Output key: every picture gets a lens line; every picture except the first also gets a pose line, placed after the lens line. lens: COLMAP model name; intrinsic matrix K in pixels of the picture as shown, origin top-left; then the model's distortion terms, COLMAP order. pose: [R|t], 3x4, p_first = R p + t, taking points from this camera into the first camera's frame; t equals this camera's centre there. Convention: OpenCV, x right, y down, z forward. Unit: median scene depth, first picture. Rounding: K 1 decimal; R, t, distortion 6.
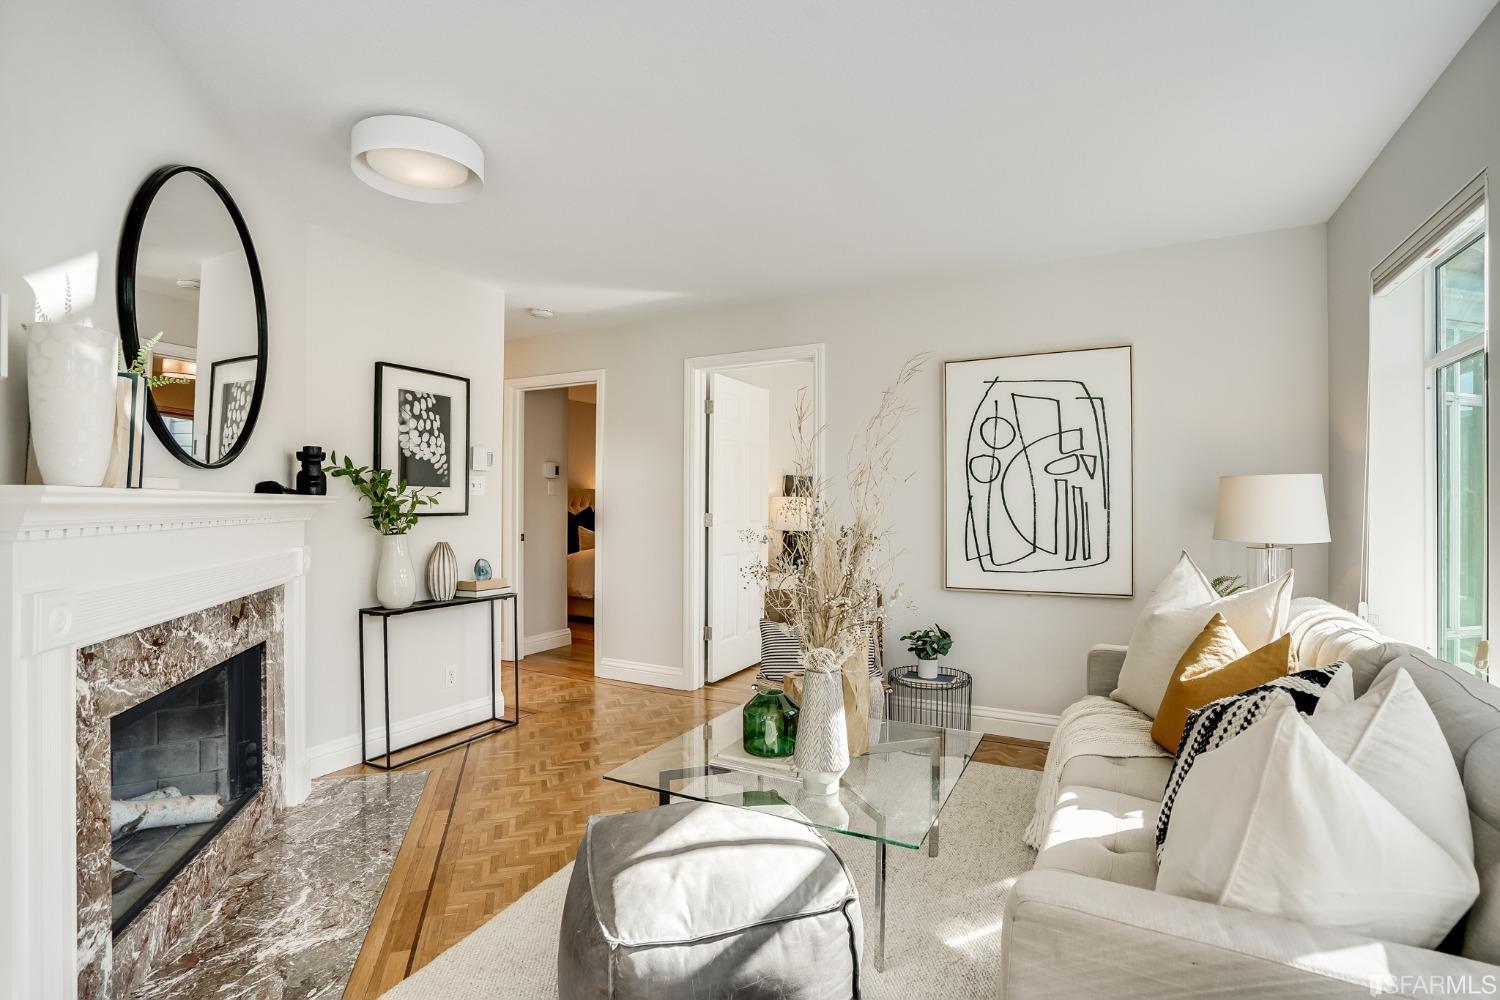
lens RADIAL K [[704.2, 0, 759.2], [0, 704.2, 502.8], [0, 0, 1]] dist [-0.011641, 0.002086]
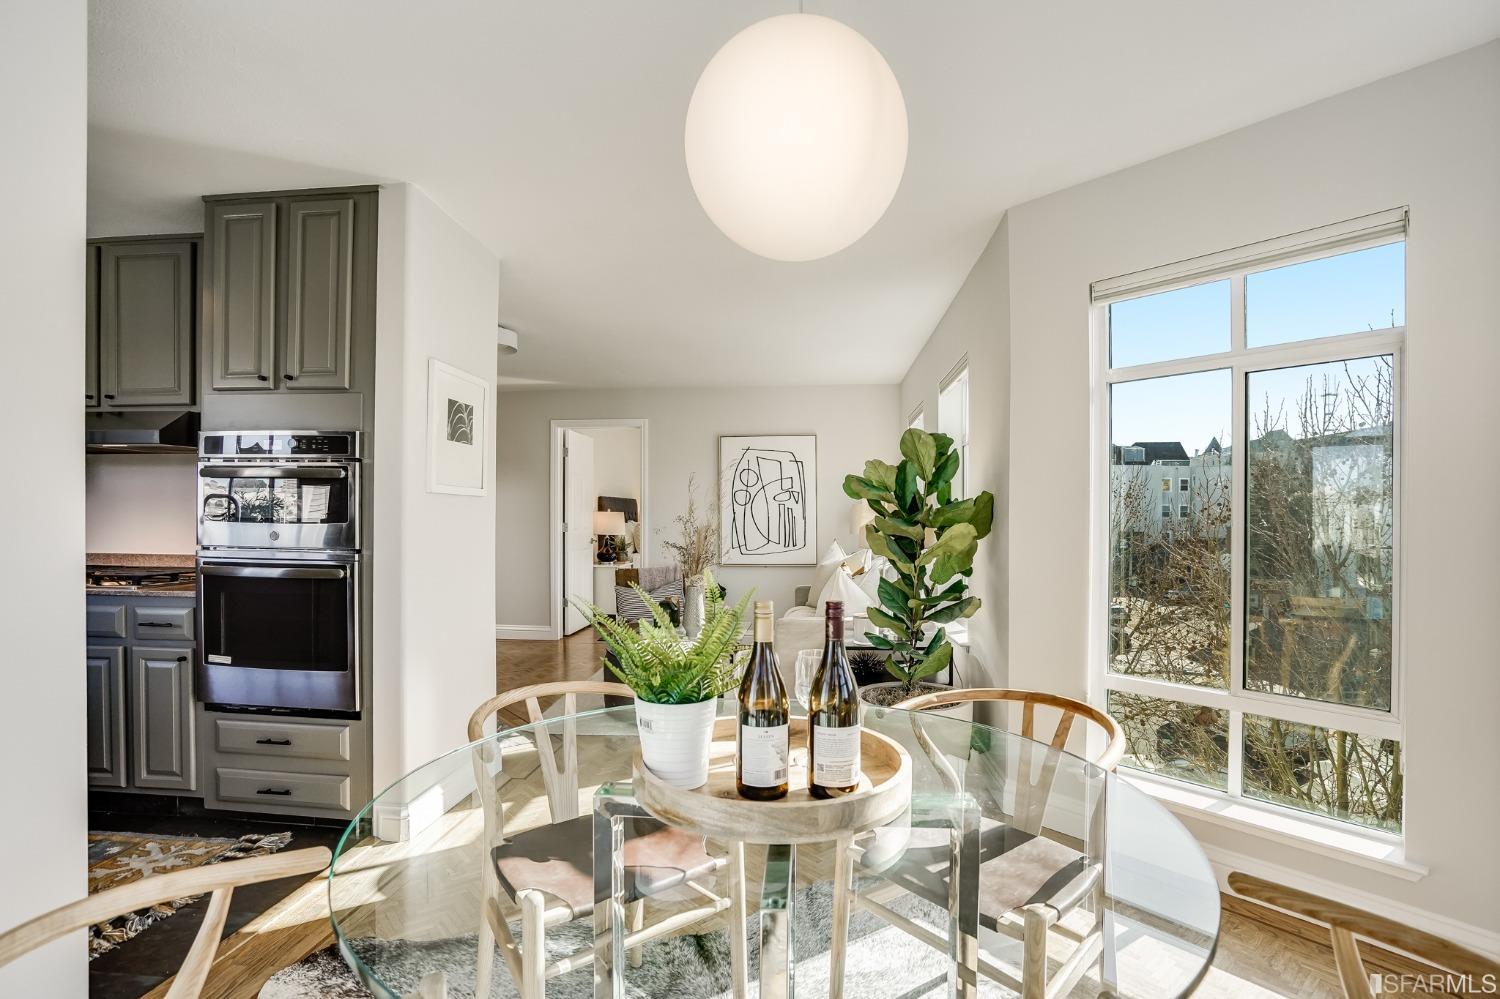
lens RADIAL K [[704.2, 0, 734.2], [0, 704.2, 520.9], [0, 0, 1]] dist [-0.011641, 0.002086]
pose [[0.939007, -0.002007, 0.343892, -0.321098], [-0.000186, 0.999980, 0.006343, -0.000116], [-0.343898, -0.006020, 0.938988, -0.688277]]
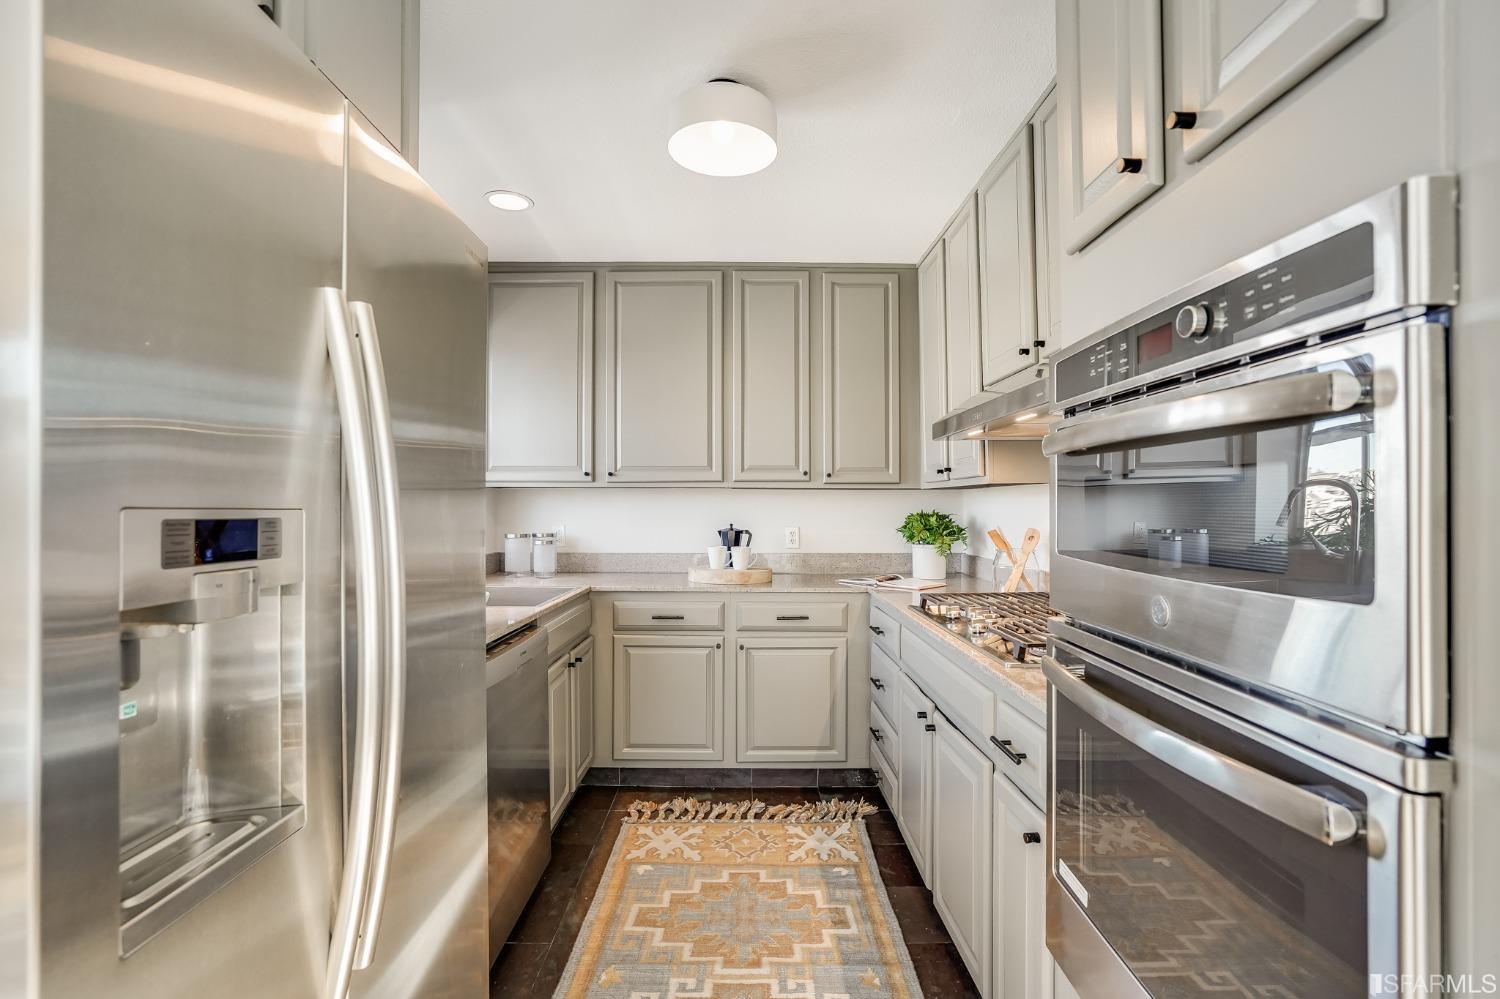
lens RADIAL K [[684.8, 0, 757.3], [0, 684.8, 506.3], [0, 0, 1]] dist [-0.017607, 0.000343]
pose [[0.471361, -0.011410, -0.881867, -0.374422], [0.006953, 0.999933, -0.009222, -0.015741], [0.881913, -0.001785, 0.471409, -0.095445]]
